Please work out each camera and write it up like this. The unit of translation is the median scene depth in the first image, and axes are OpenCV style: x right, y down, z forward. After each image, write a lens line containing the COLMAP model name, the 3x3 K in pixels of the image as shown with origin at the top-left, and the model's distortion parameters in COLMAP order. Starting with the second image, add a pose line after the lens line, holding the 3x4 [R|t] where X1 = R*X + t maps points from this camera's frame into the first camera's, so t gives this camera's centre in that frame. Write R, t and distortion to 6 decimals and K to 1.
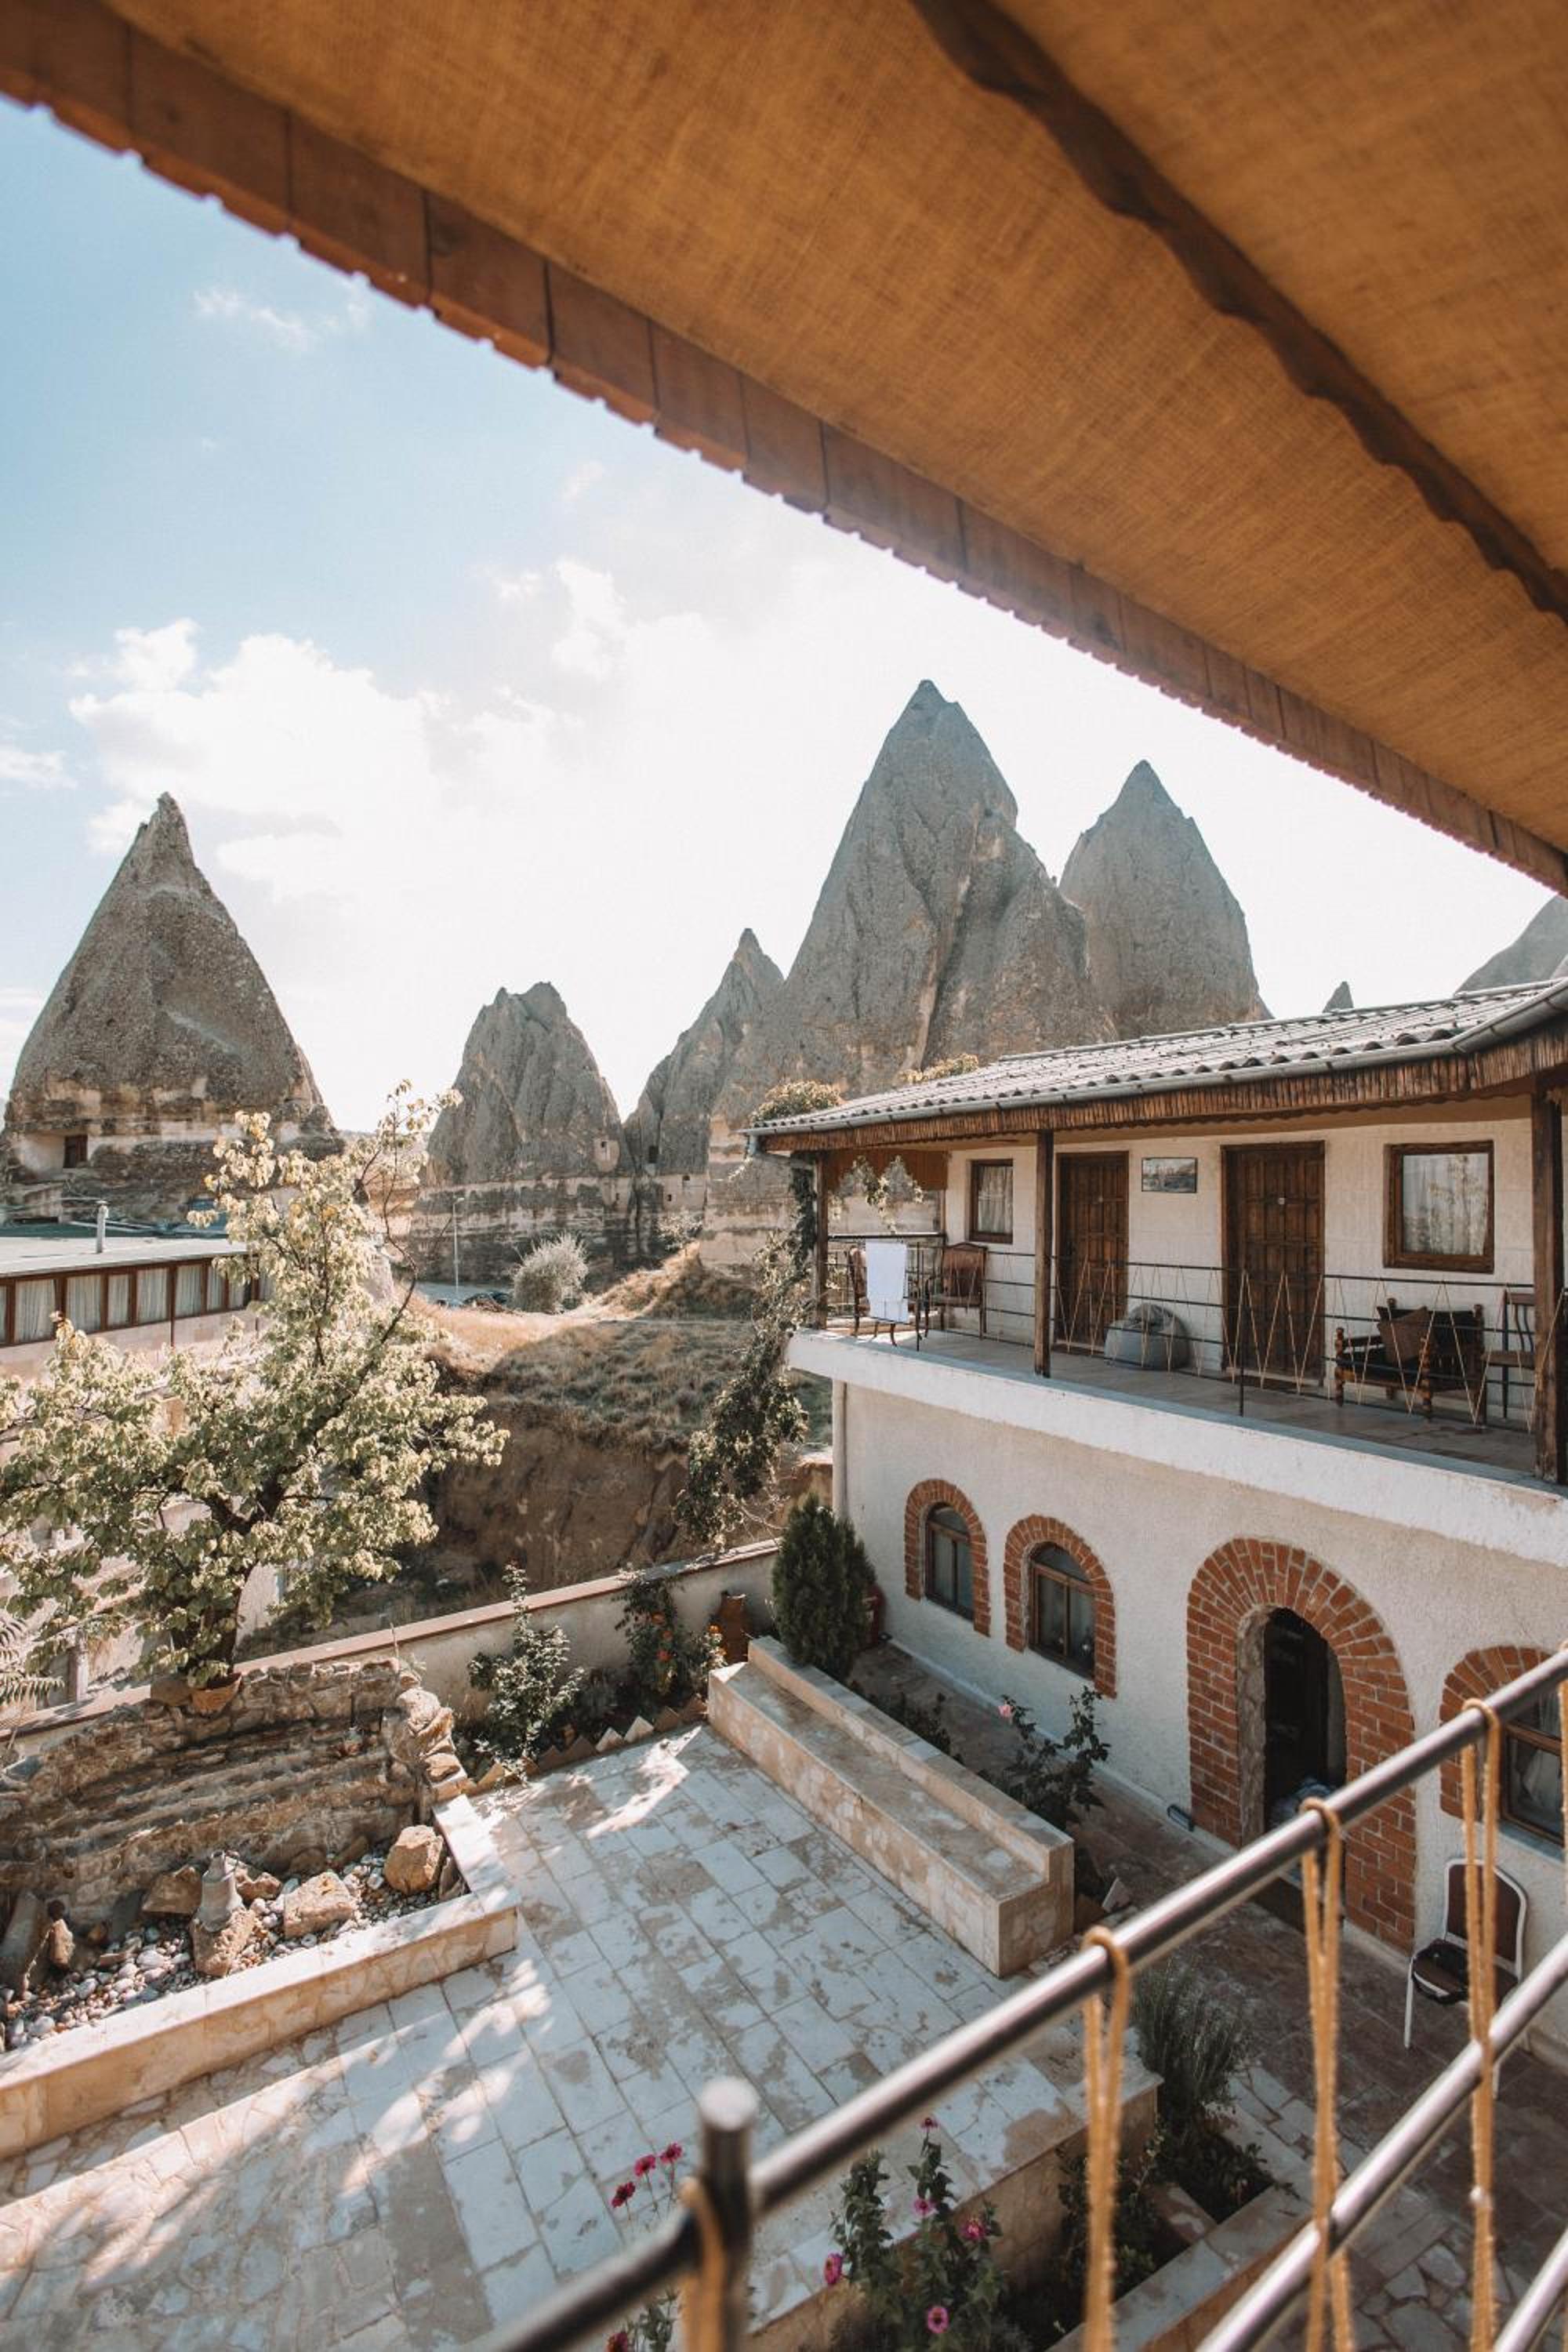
lens RADIAL K [[1047.1, 0, 784.0], [0, 1047.1, 1176.0], [0, 0, 1]] dist [0.016536, 0.000104]
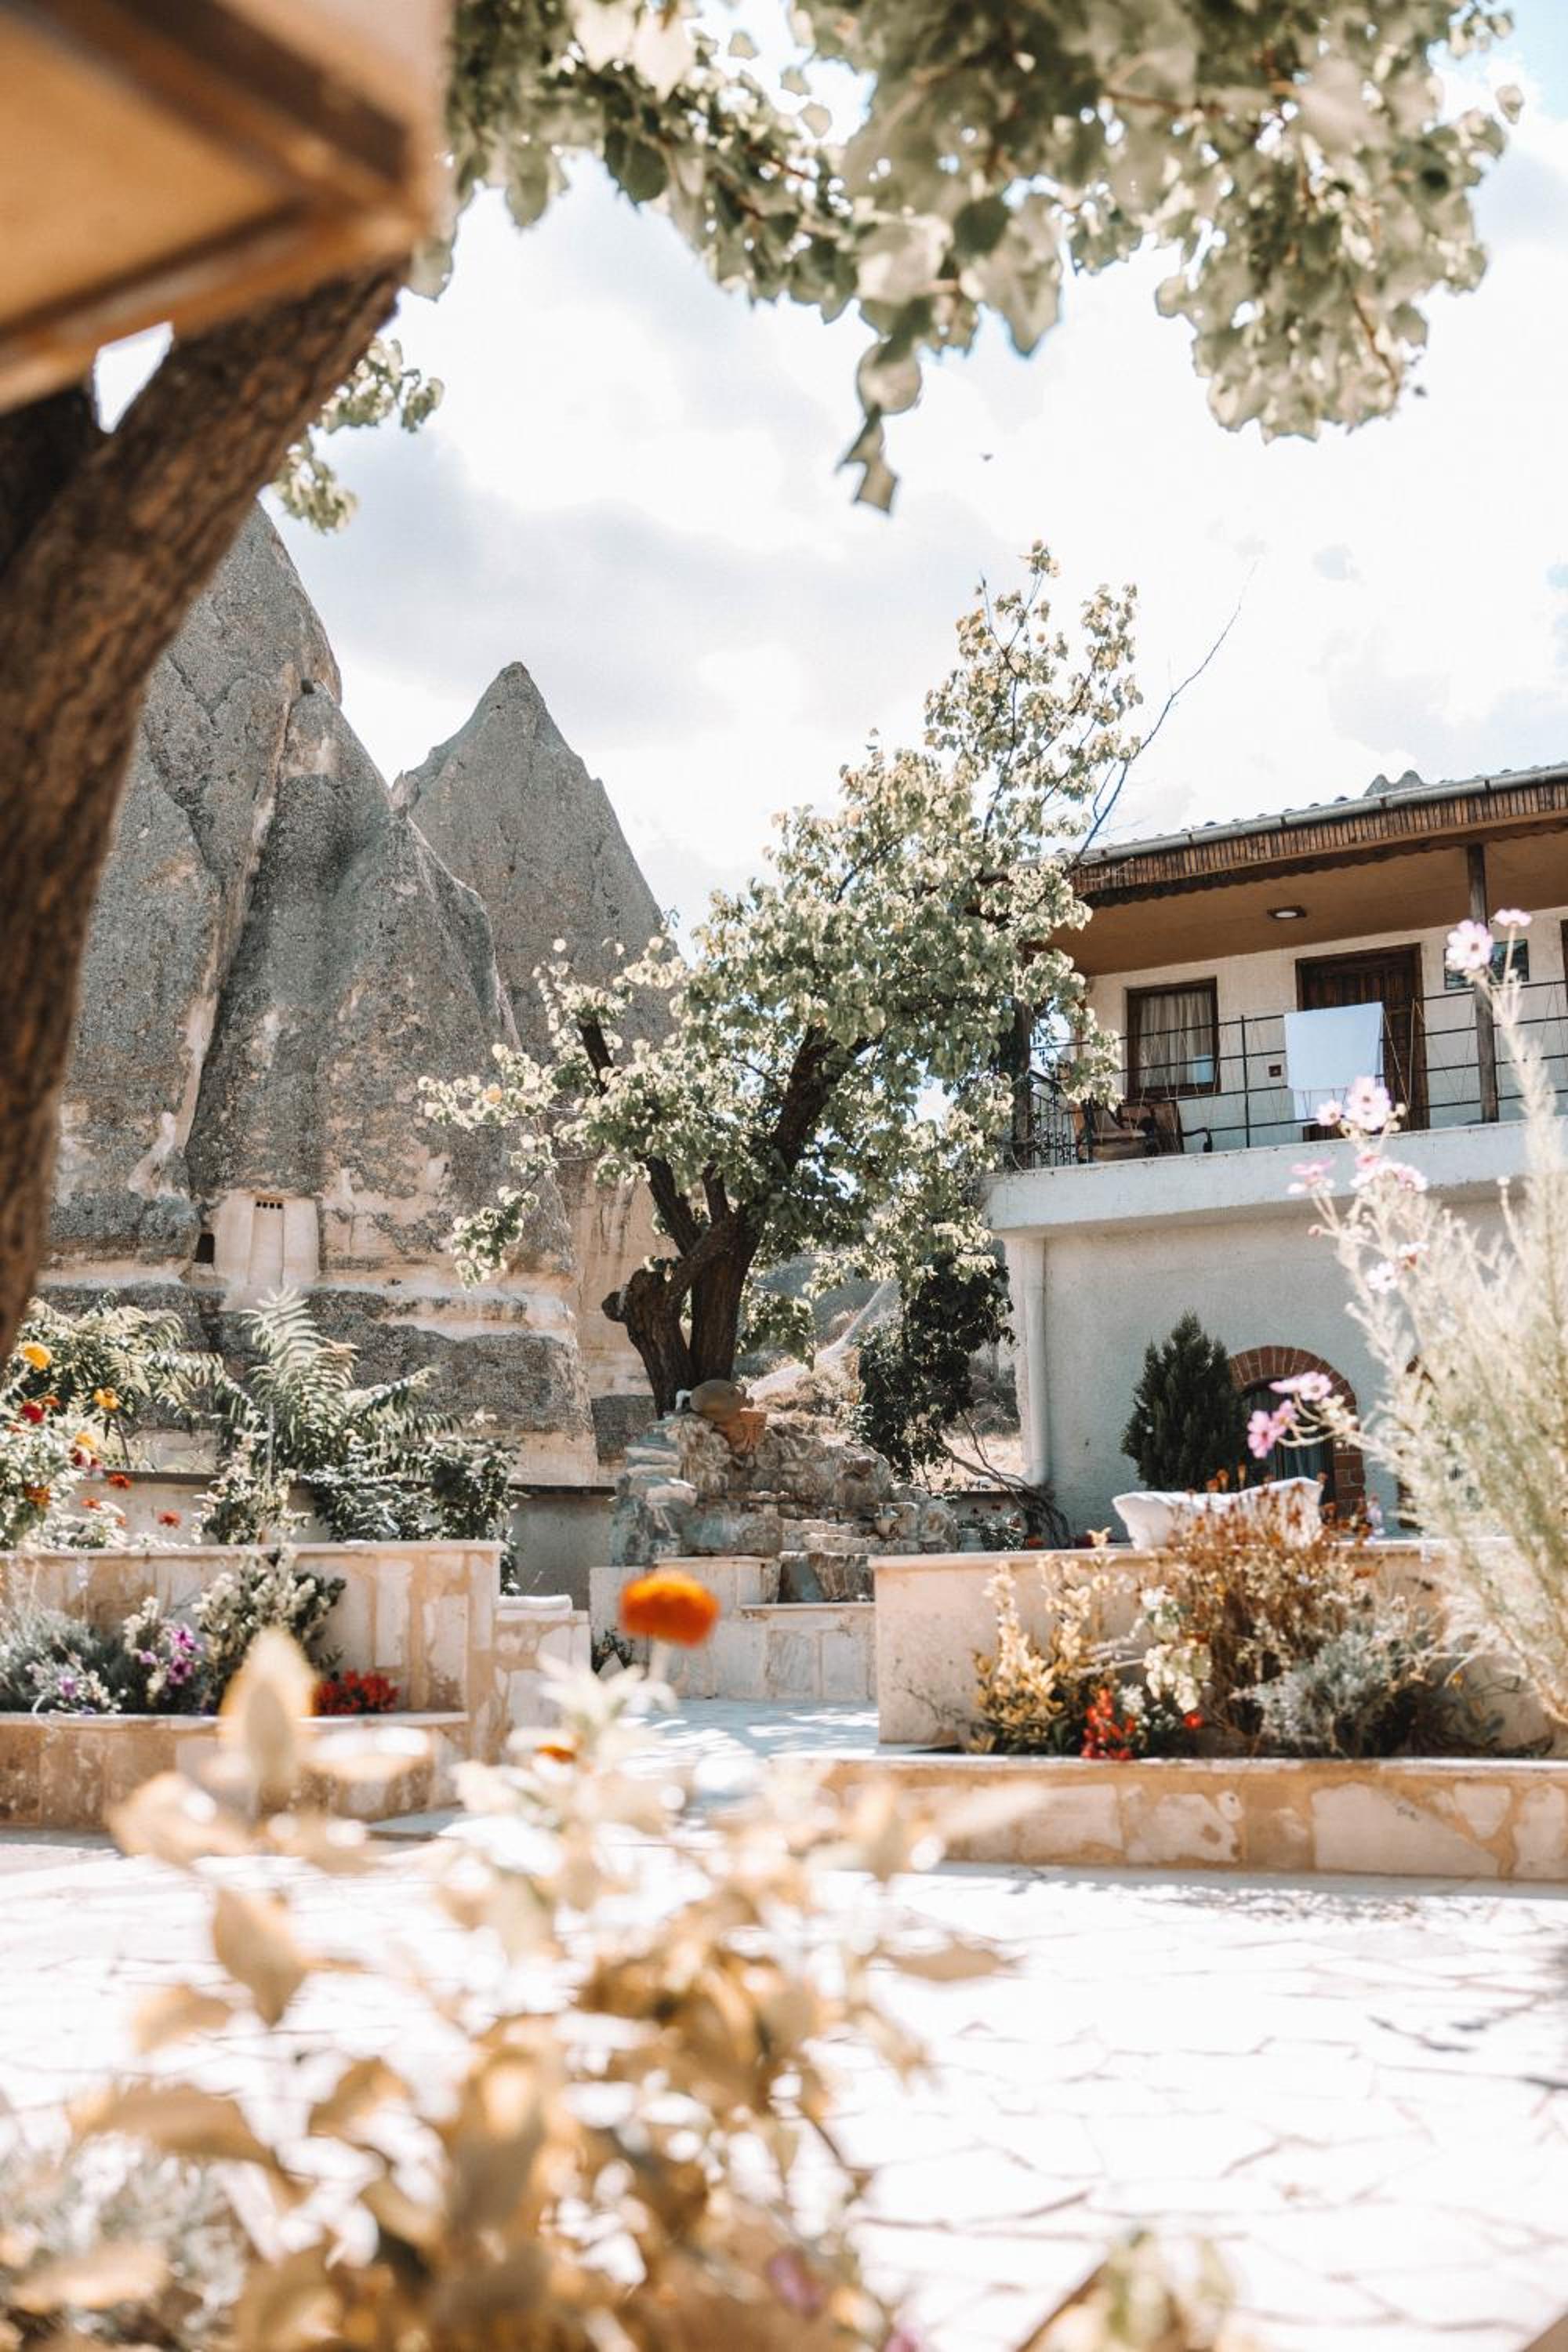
lens RADIAL K [[2283.0, 0, 784.0], [0, 2283.0, 1176.0], [0, 0, 1]] dist [-0.005197, -0.001409]
pose [[0.863128, 0.078085, 0.498911, -0.225098], [0.001606, 0.987543, -0.157339, 0.101659], [-0.504982, 0.136606, 0.852251, -0.046449]]
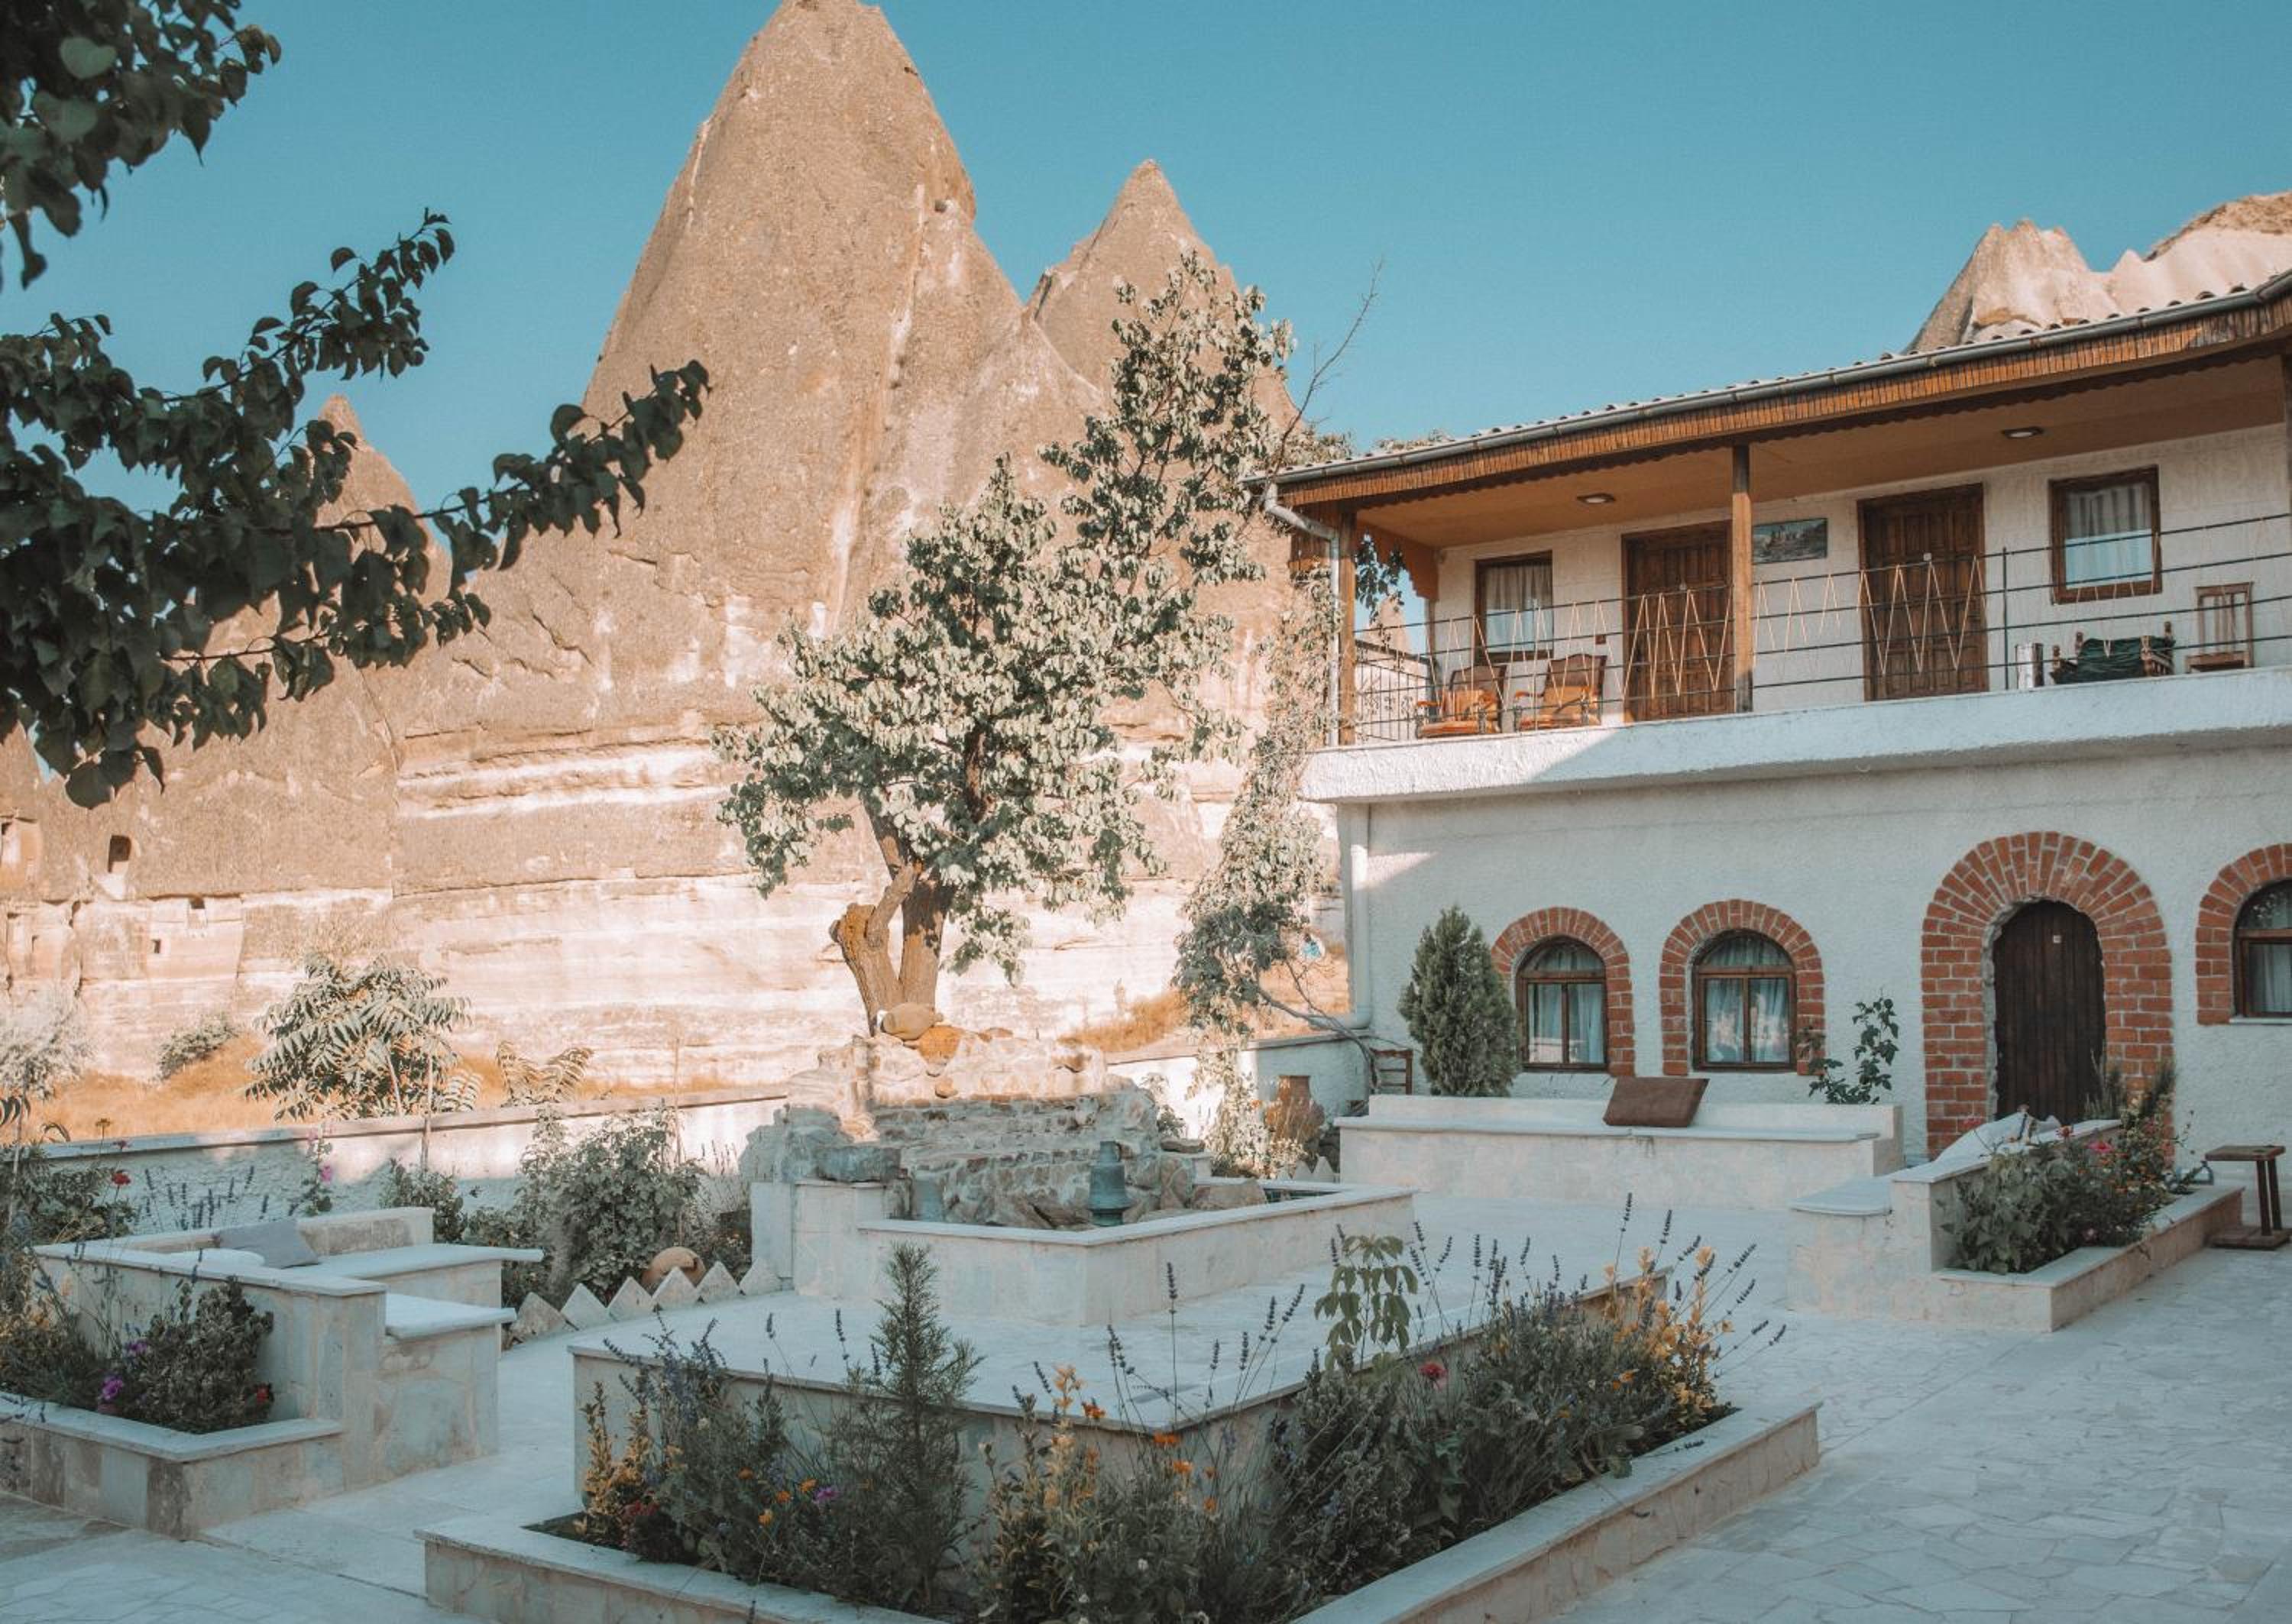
lens RADIAL K [[2088.3, 0, 1146.6], [0, 2088.3, 821.5], [0, 0, 1]] dist [-0.081007, 0.105865]
pose [[0.927678, 0.021101, 0.372784, -0.175780], [0.000606, 0.998315, -0.058019, 0.076518], [-0.373380, 0.054049, 0.926103, -0.084950]]
